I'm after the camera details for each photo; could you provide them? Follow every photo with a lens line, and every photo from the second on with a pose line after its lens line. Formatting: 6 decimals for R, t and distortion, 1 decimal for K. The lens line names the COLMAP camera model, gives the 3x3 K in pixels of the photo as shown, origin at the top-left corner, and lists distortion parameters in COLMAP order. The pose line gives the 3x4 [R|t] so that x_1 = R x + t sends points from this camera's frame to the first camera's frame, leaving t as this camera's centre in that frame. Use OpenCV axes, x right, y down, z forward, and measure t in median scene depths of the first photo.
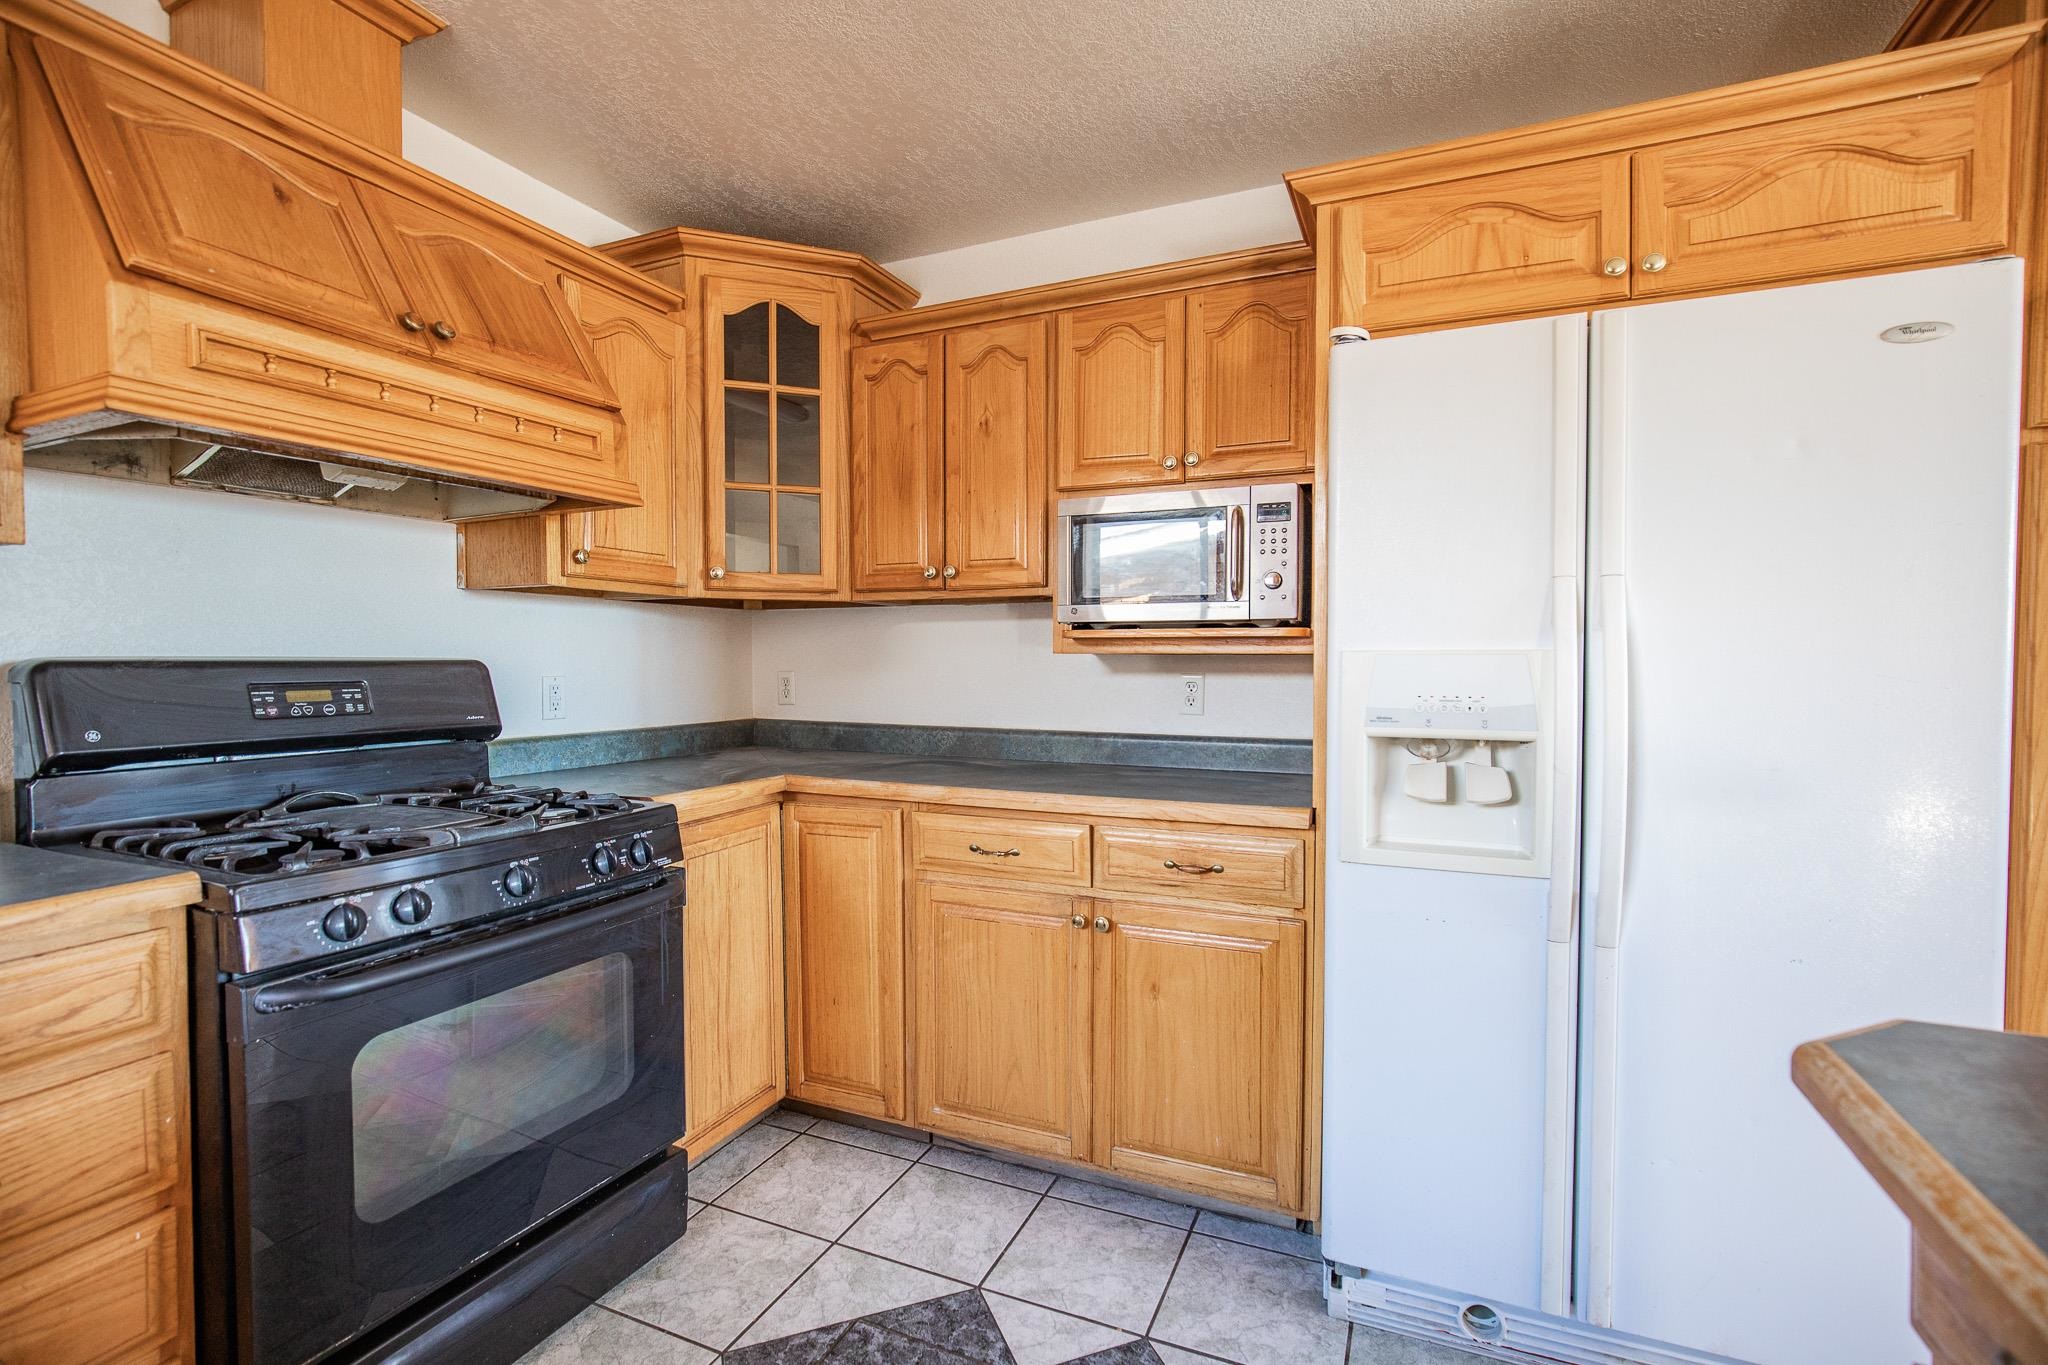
lens RADIAL K [[934.5, 0, 1021.6], [0, 934.5, 683.3], [0, 0, 1]] dist [-0.006551, 0.001852]
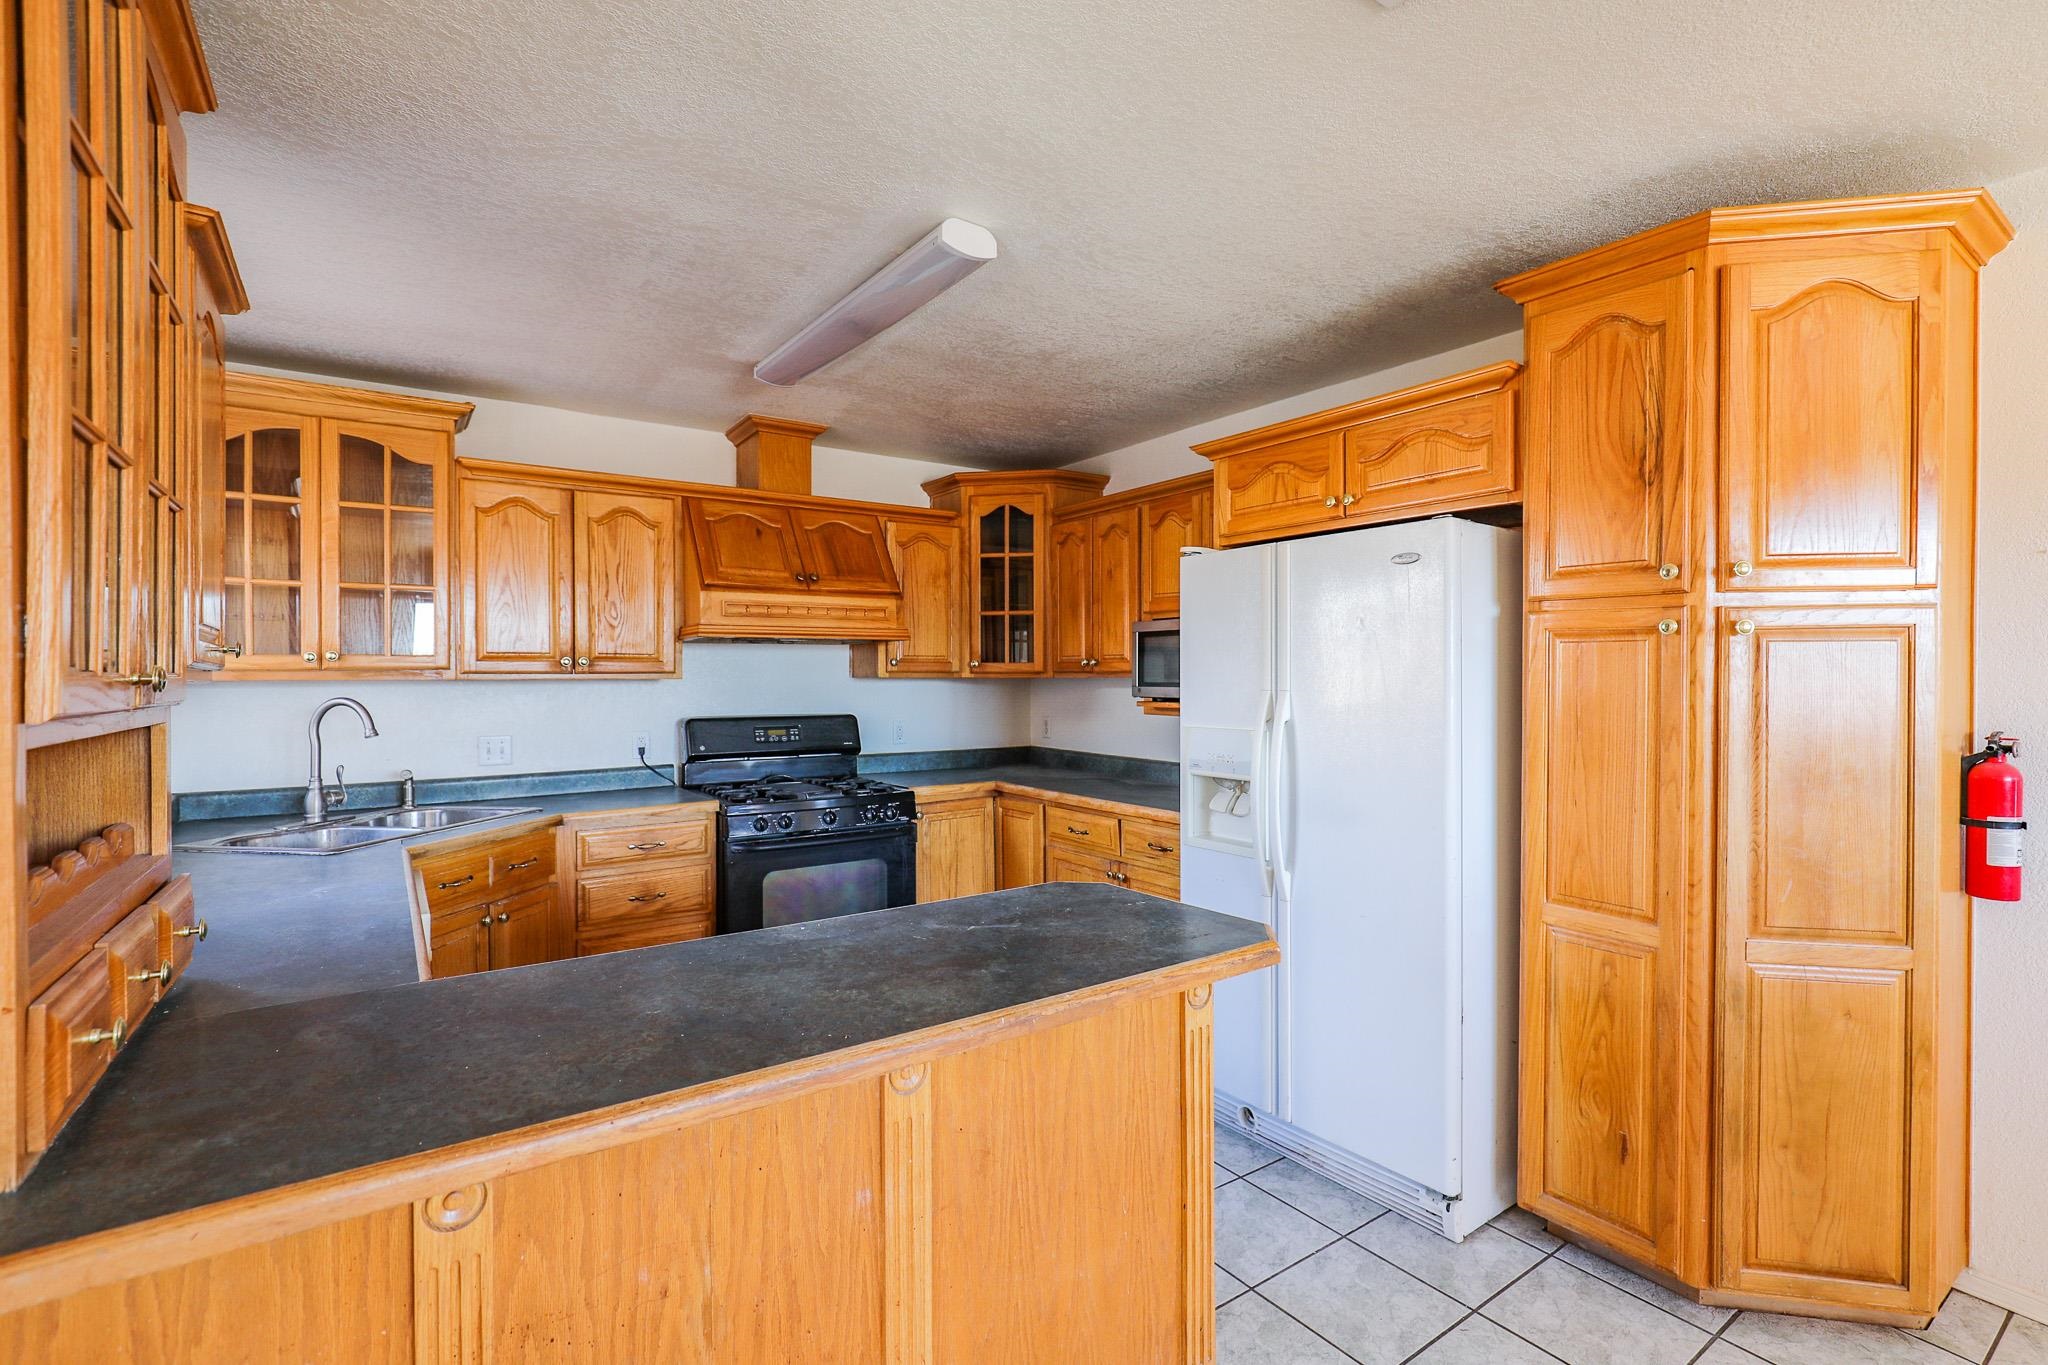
lens RADIAL K [[934.5, 0, 1020.5], [0, 934.5, 677.7], [0, 0, 1]] dist [-0.006551, 0.001852]
pose [[0.855239, -0.000222, -0.518233, 0.756549], [-0.011652, 0.999739, -0.019657, -0.067280], [0.518102, 0.022850, 0.855014, -0.526001]]
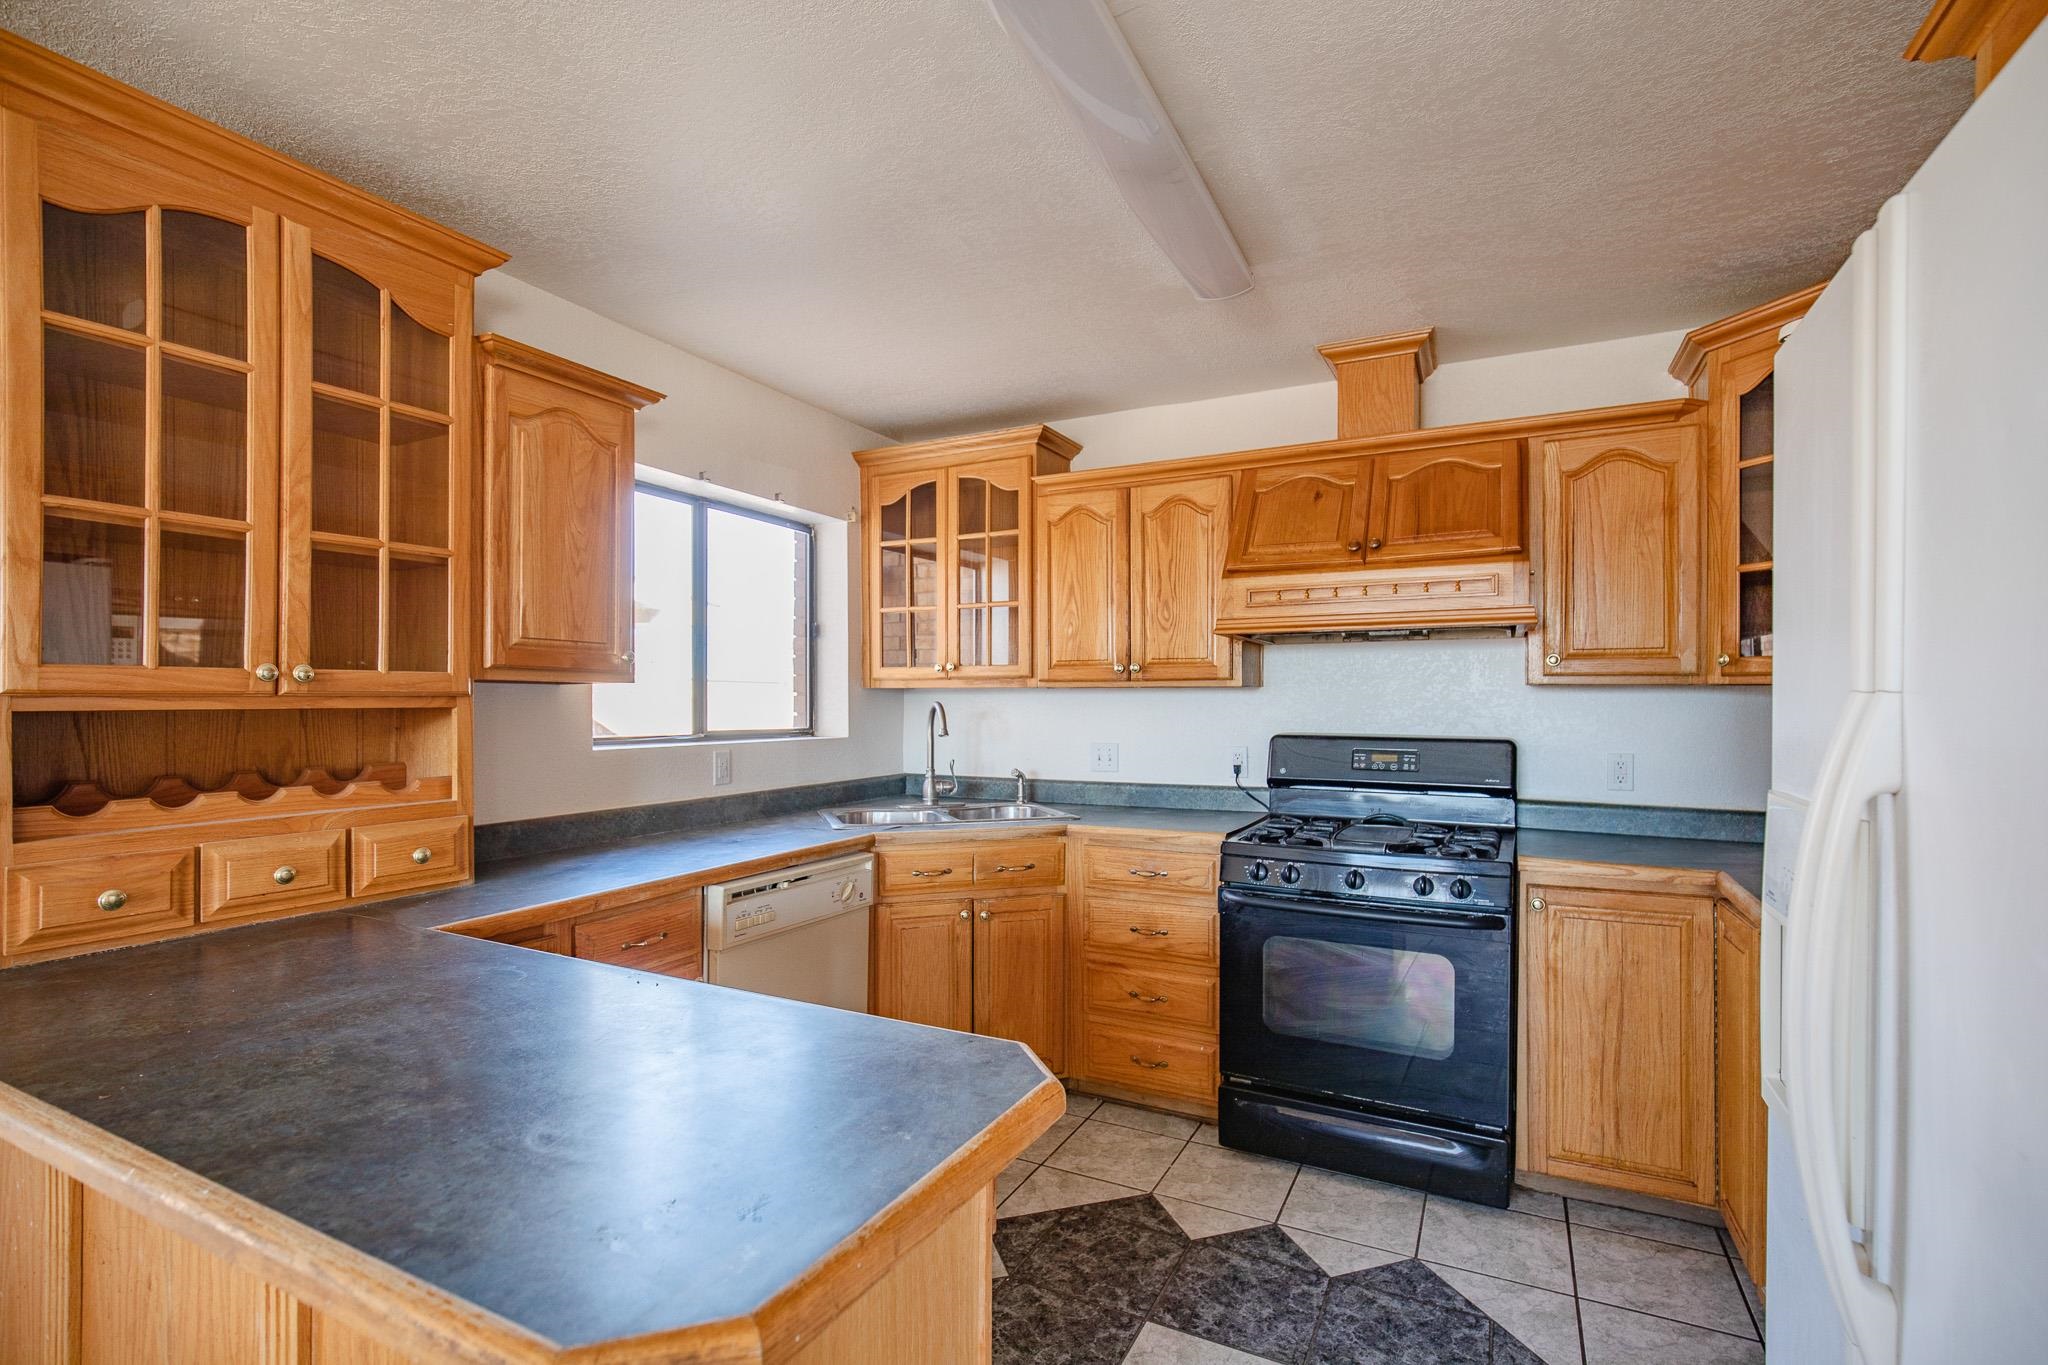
lens RADIAL K [[934.5, 0, 1040.0], [0, 934.5, 702.3], [0, 0, 1]] dist [-0.006551, 0.001852]
pose [[-0.047135, 0.004002, -0.998881, 0.800620], [-0.027753, 0.999601, 0.005314, -0.065851], [0.998503, 0.027972, -0.047005, 0.367746]]
